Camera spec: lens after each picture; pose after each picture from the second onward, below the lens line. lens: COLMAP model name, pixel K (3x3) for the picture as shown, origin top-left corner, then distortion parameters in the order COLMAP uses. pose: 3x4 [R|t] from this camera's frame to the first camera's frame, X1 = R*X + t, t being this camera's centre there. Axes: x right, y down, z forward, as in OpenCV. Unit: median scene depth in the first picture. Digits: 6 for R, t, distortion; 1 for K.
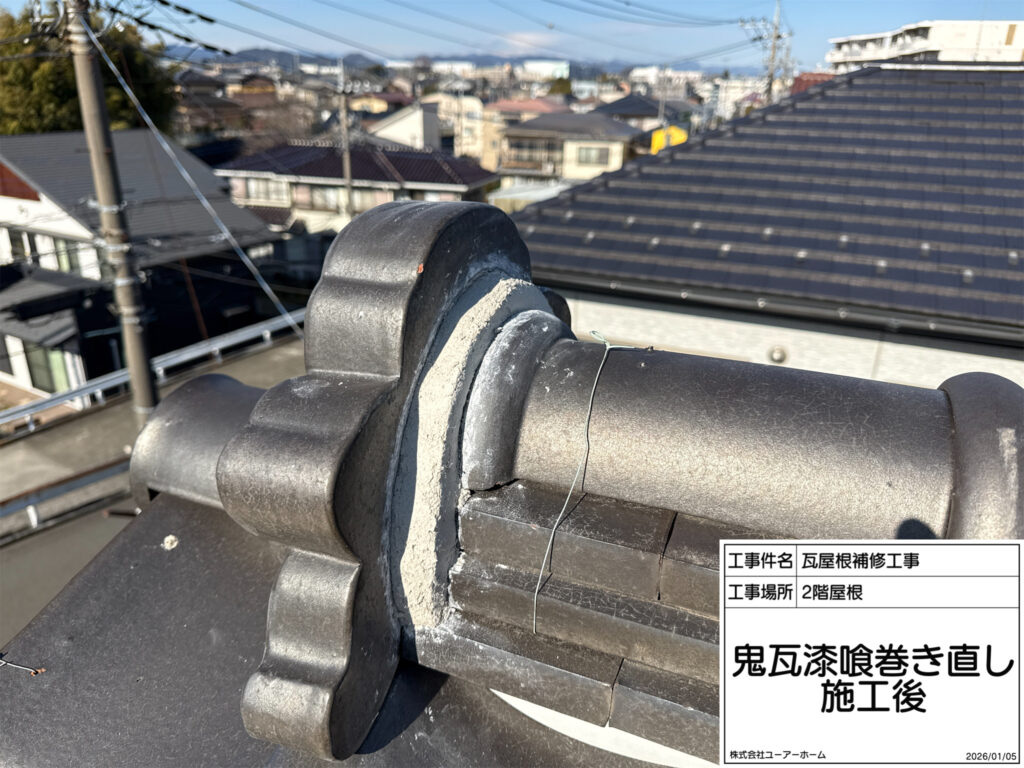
lens RADIAL K [[723.7, 0, 512.0], [0, 723.7, 384.0], [0, 0, 1]] dist [0.037113, 0.000027]
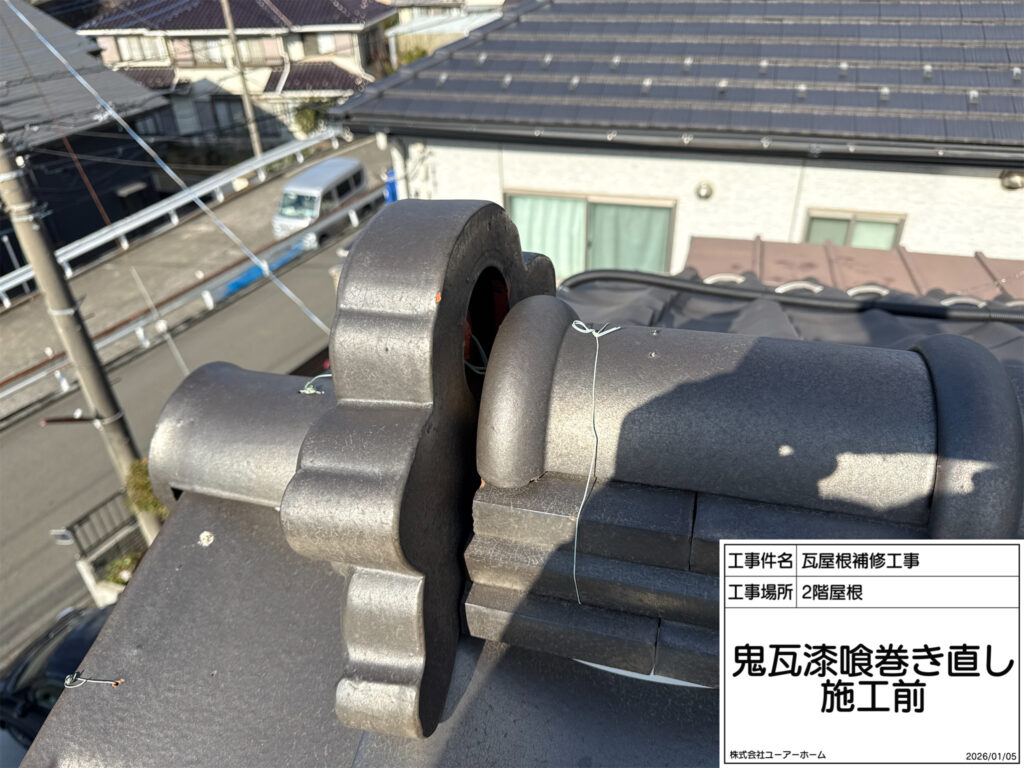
lens RADIAL K [[718.4, 0, 511.5], [0, 718.4, 365.8], [0, 0, 1]] dist [0.047339, -0.000308]
pose [[0.989463, -0.123122, 0.076189, -0.075869], [0.107188, 0.976644, 0.186216, -0.164496], [-0.097337, -0.176087, 0.979550, -0.025278]]
